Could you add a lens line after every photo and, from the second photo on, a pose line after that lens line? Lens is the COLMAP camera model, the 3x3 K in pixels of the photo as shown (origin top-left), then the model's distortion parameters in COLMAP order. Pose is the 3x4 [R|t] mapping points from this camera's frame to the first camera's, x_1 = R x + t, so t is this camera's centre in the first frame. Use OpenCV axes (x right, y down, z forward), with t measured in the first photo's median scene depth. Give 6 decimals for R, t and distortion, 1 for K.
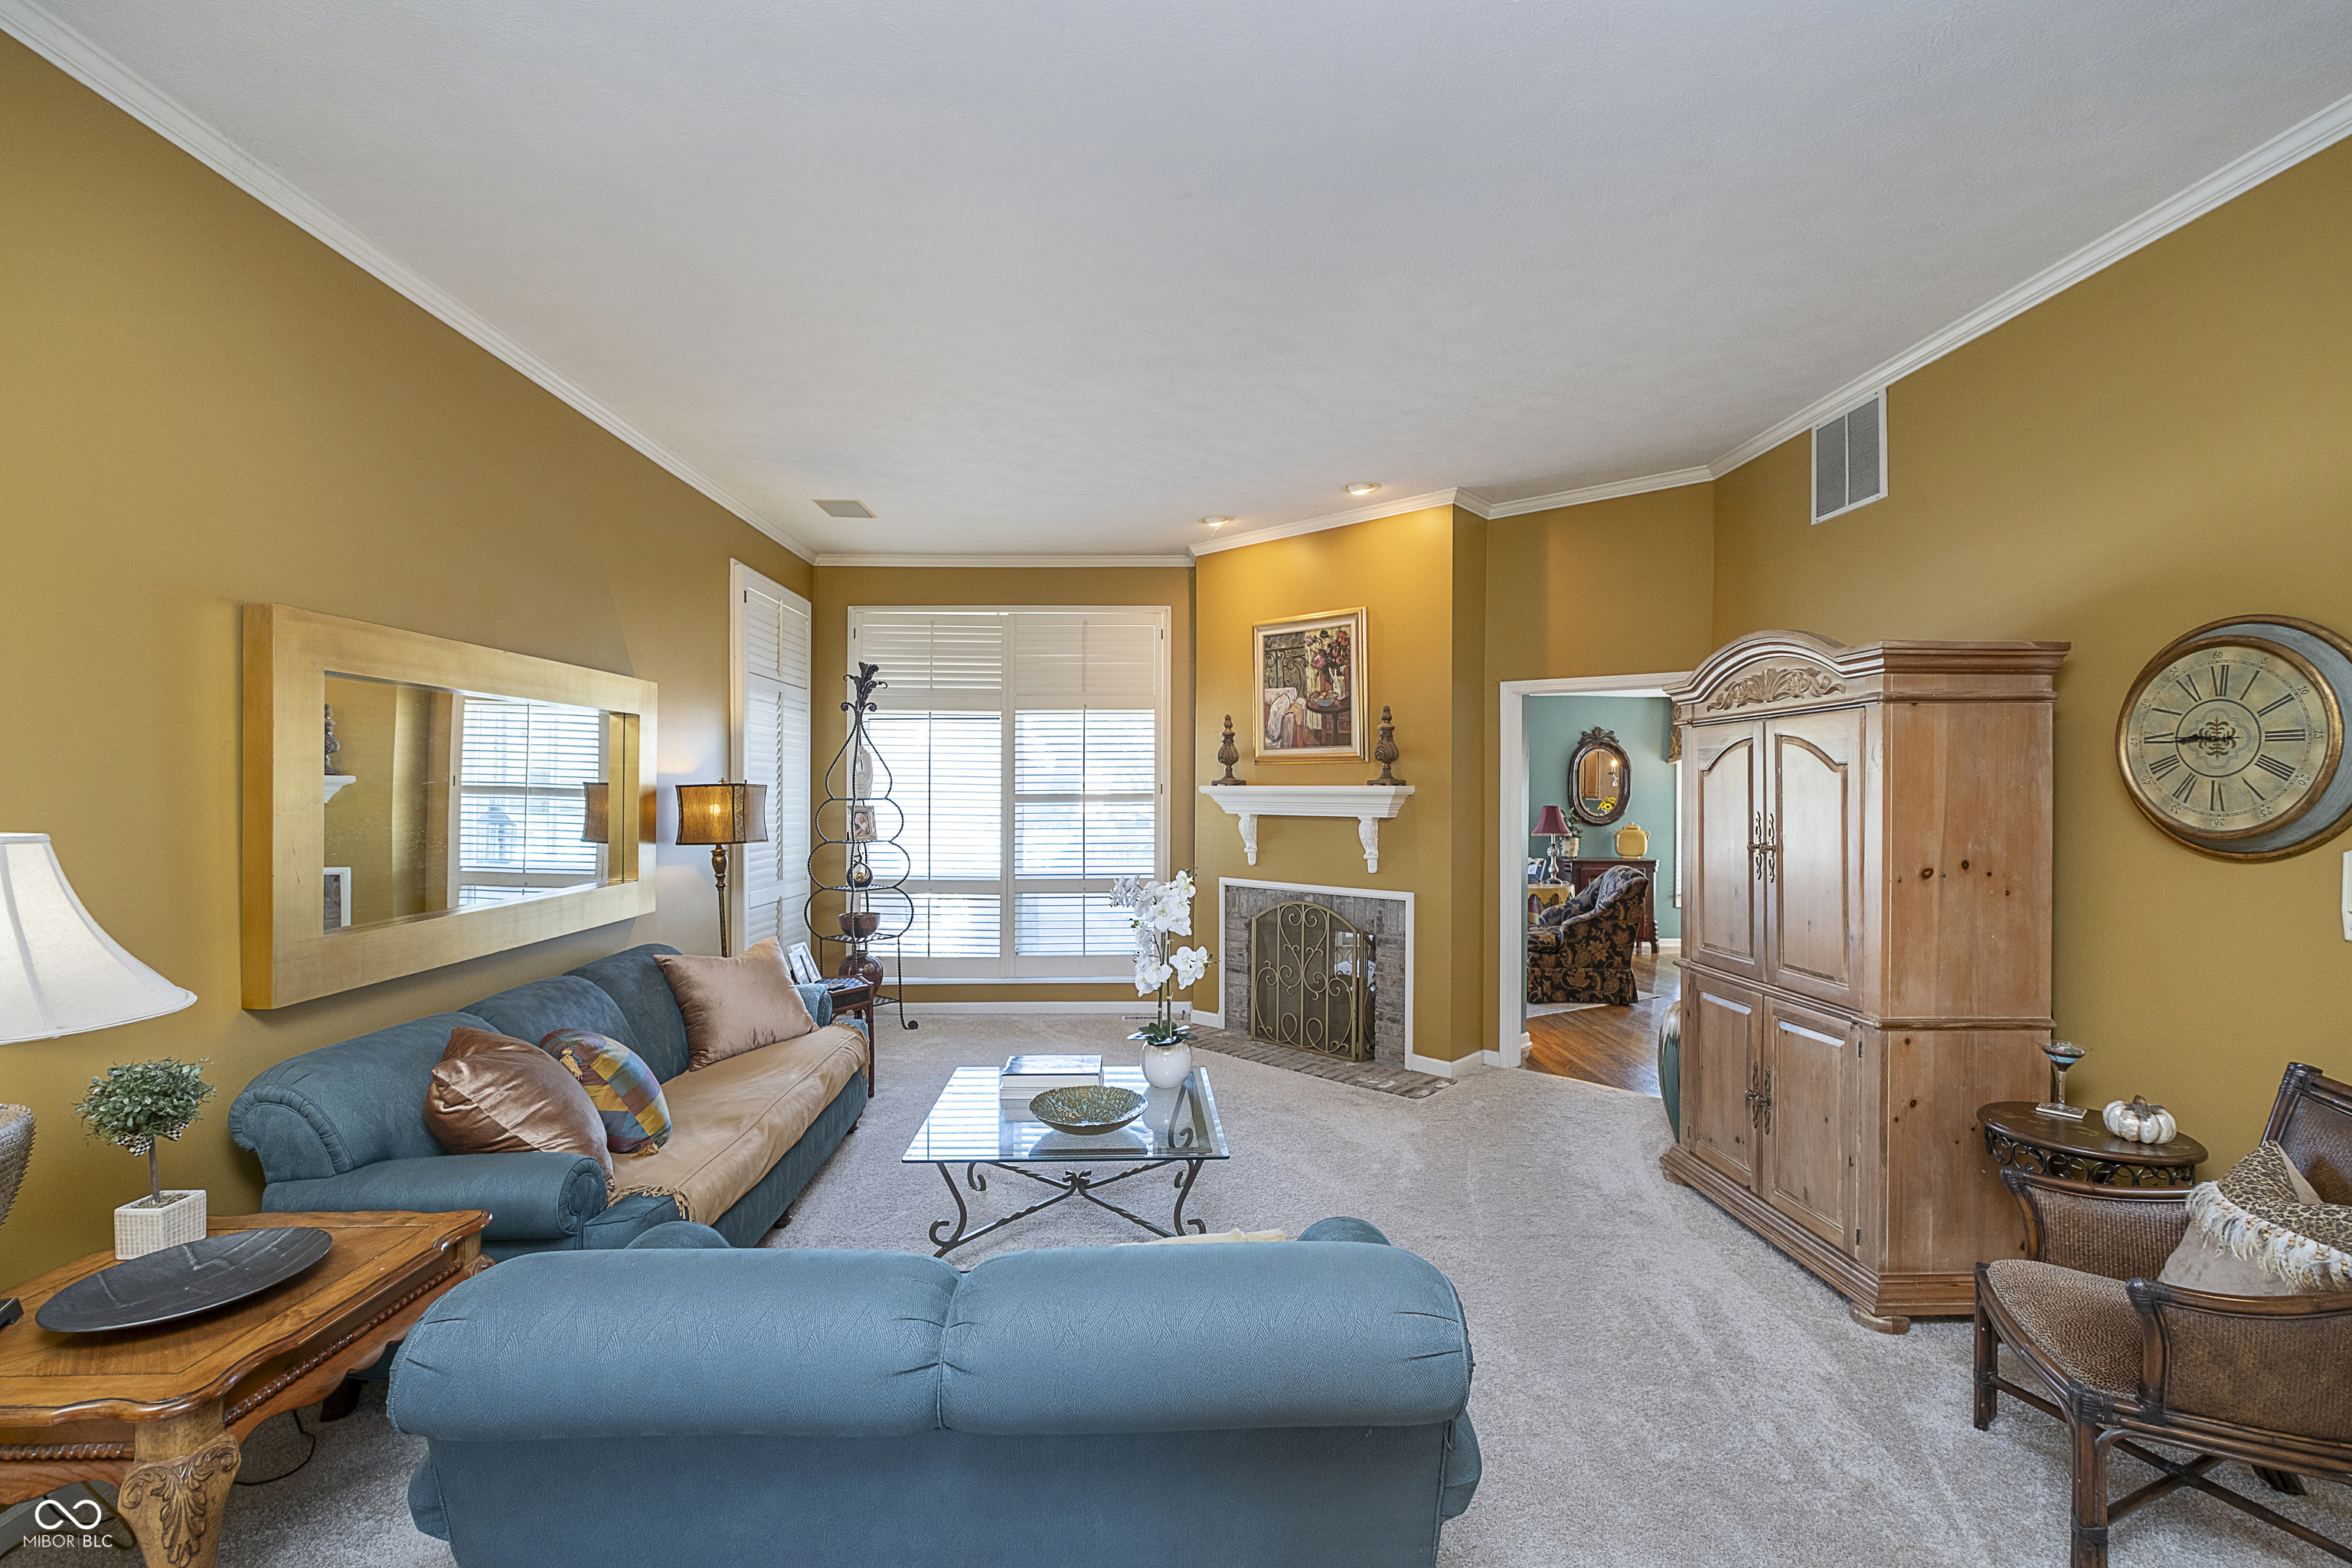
lens RADIAL K [[994.3, 0, 1191.7], [0, 994.3, 779.7], [0, 0, 1]] dist [-0.013899, 0.005878]
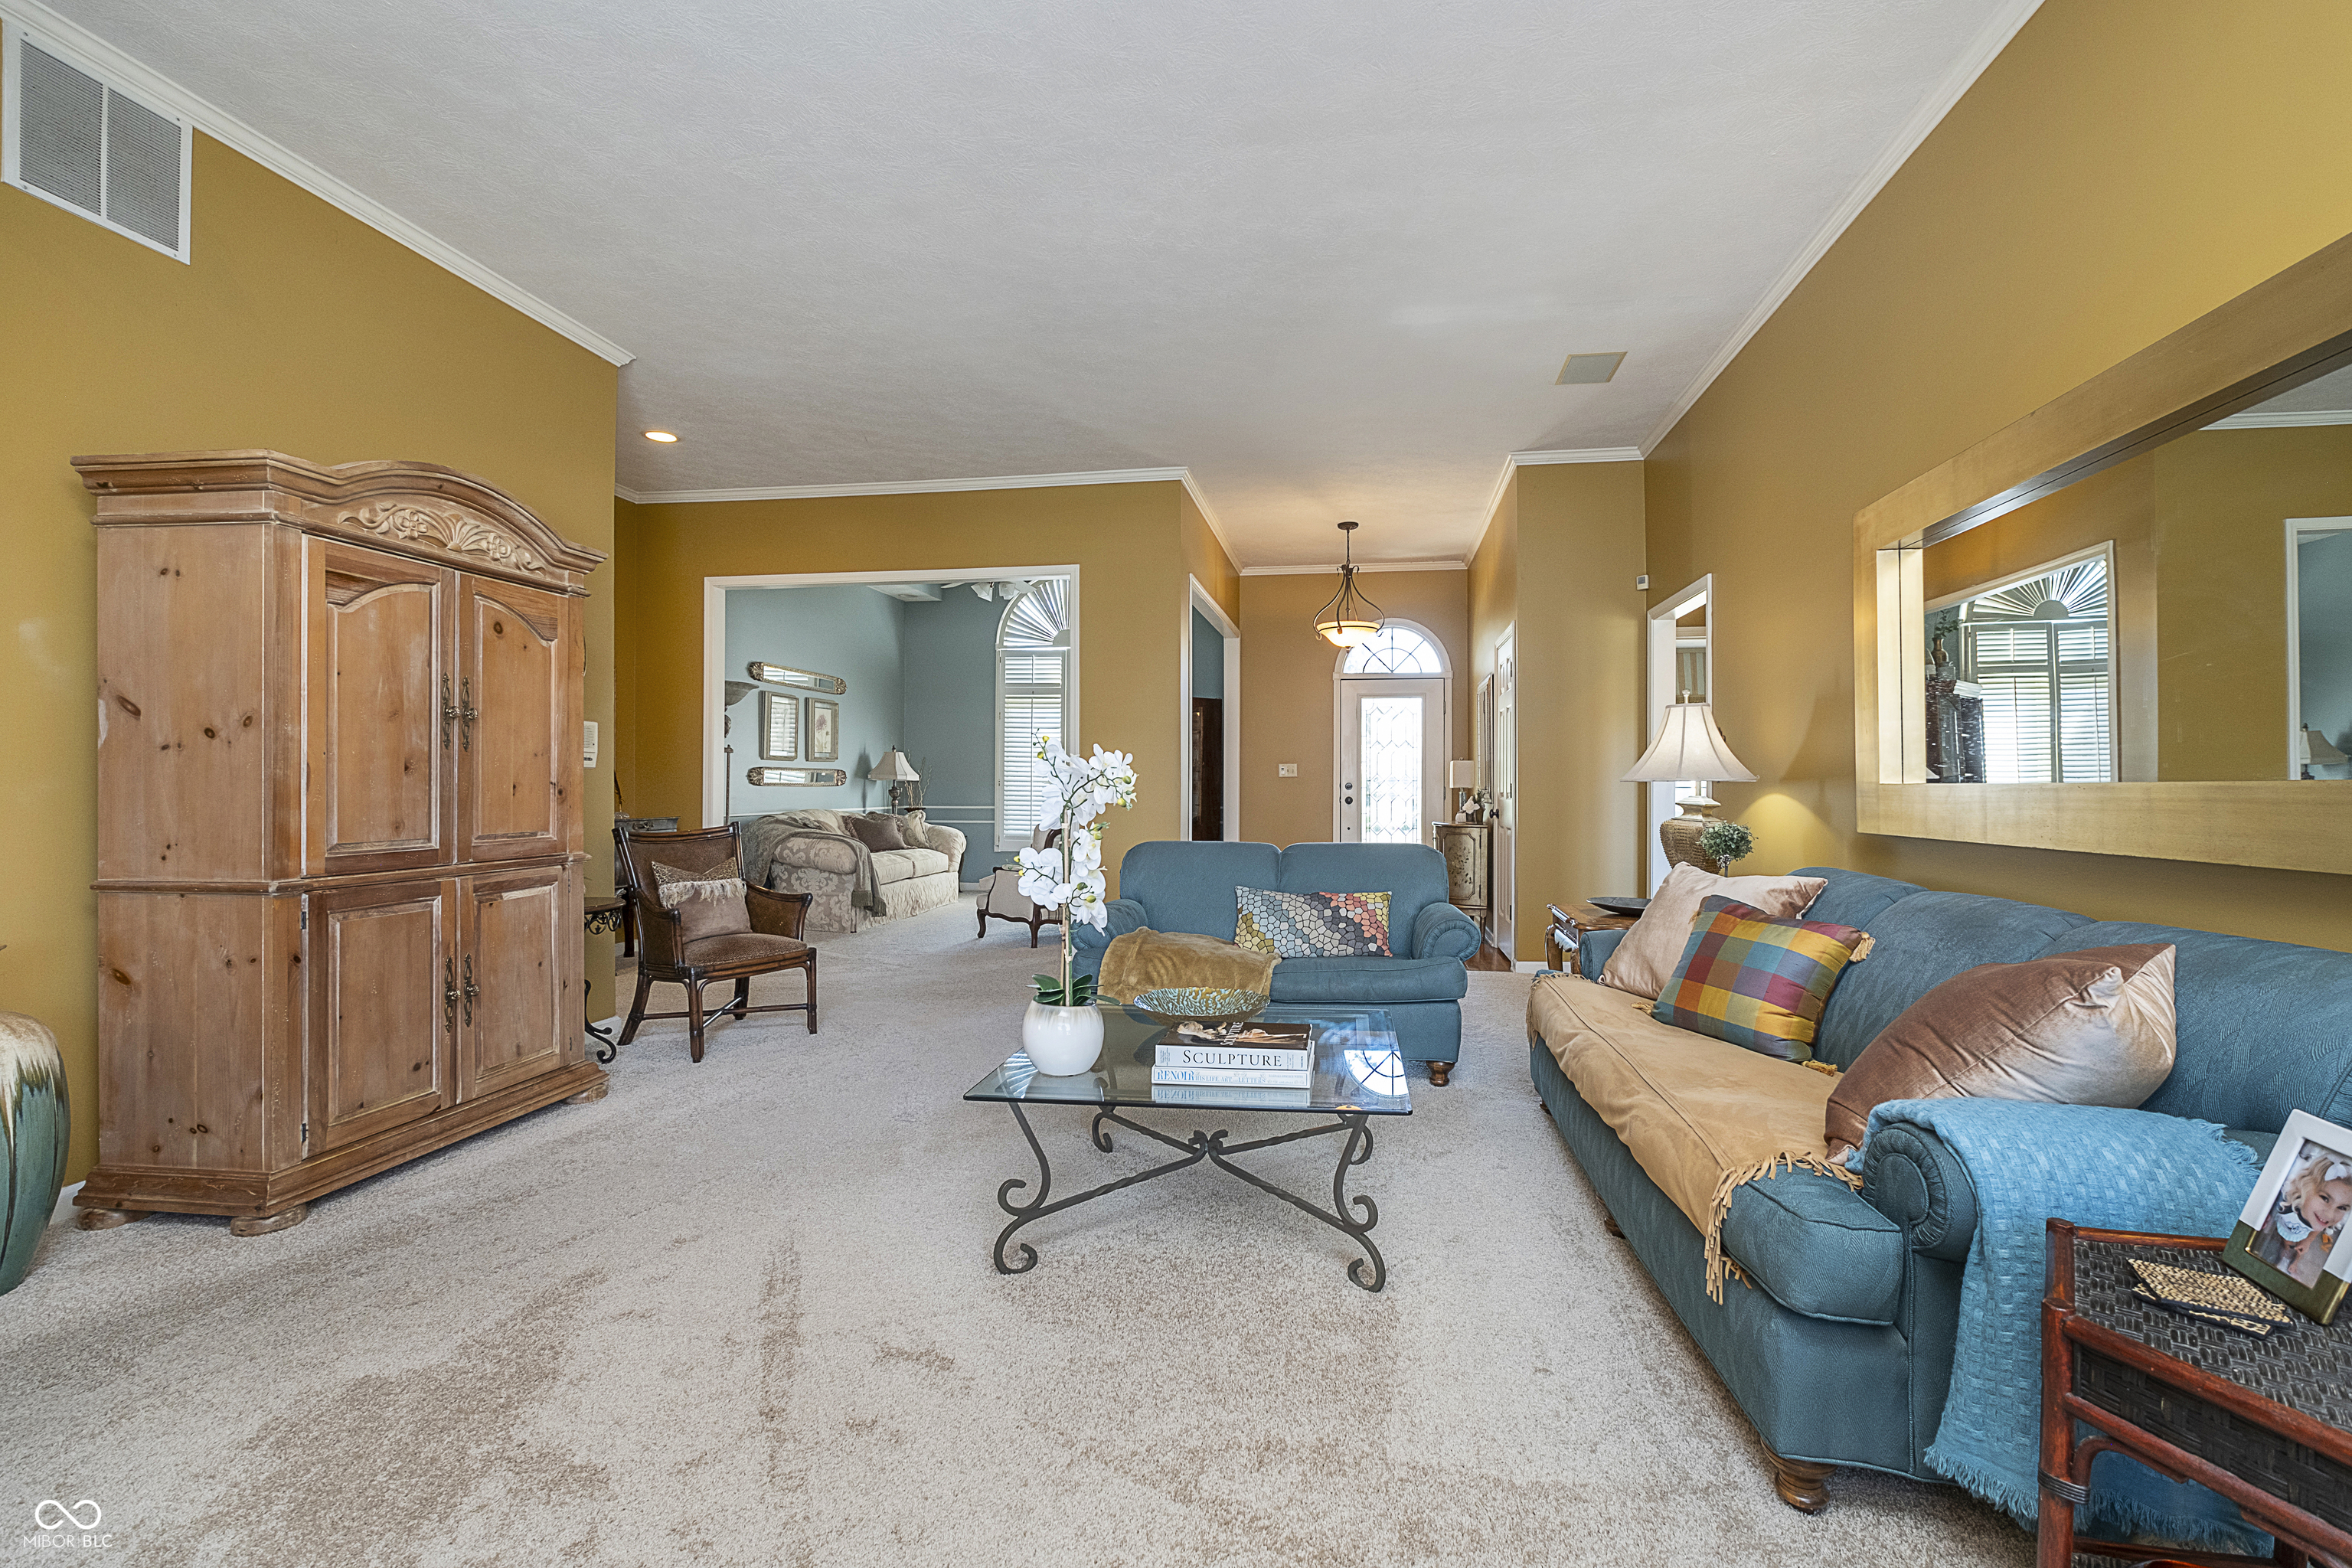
lens RADIAL K [[1010.4, 0, 1216.1], [0, 1010.4, 778.5], [0, 0, 1]] dist [0.001045, 0.000852]
pose [[-0.983295, -0.000848, 0.182017, -0.152606], [-0.003778, 0.999869, -0.015755, 0.081767], [-0.181980, -0.016179, -0.983169, 1.033569]]
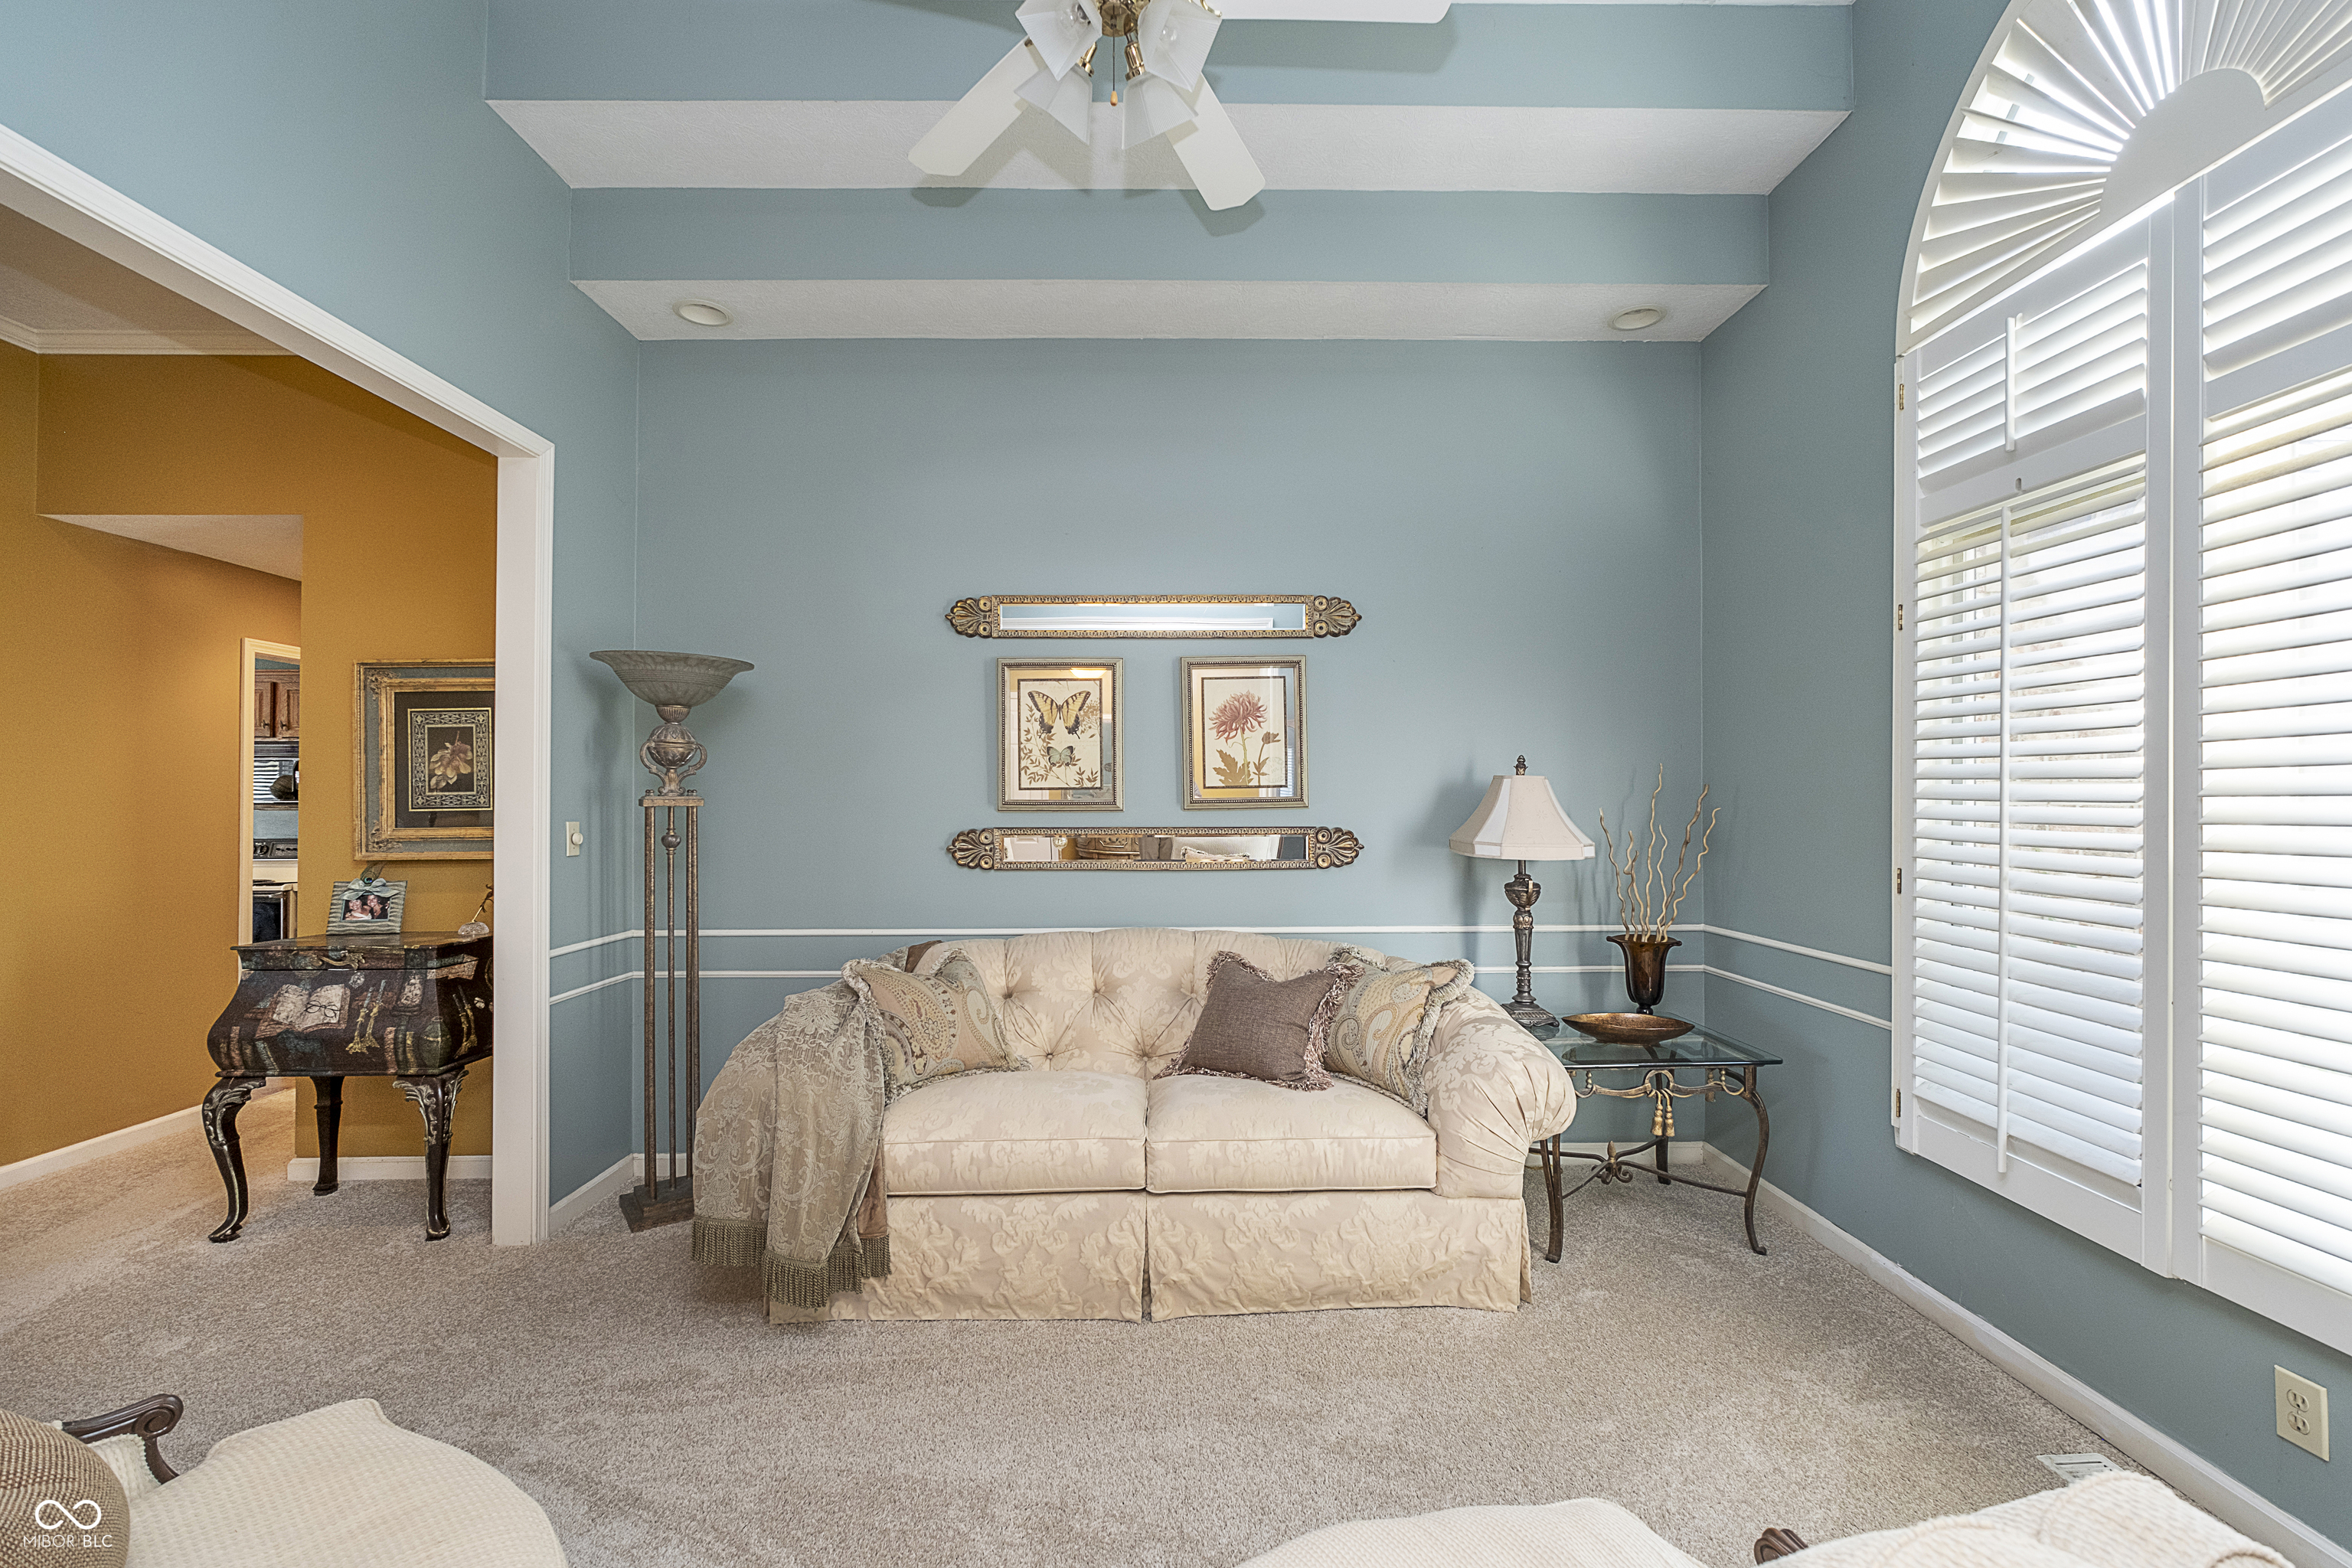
lens RADIAL K [[993.9, 0, 1167.9], [0, 993.9, 797.2], [0, 0, 1]] dist [-0.001355, 0.000039]
pose [[0.025300, 0.000180, 0.999680, 0.105413], [-0.006628, 0.999978, -0.000012, 0.024766], [-0.999658, -0.006625, 0.025300, -0.382599]]
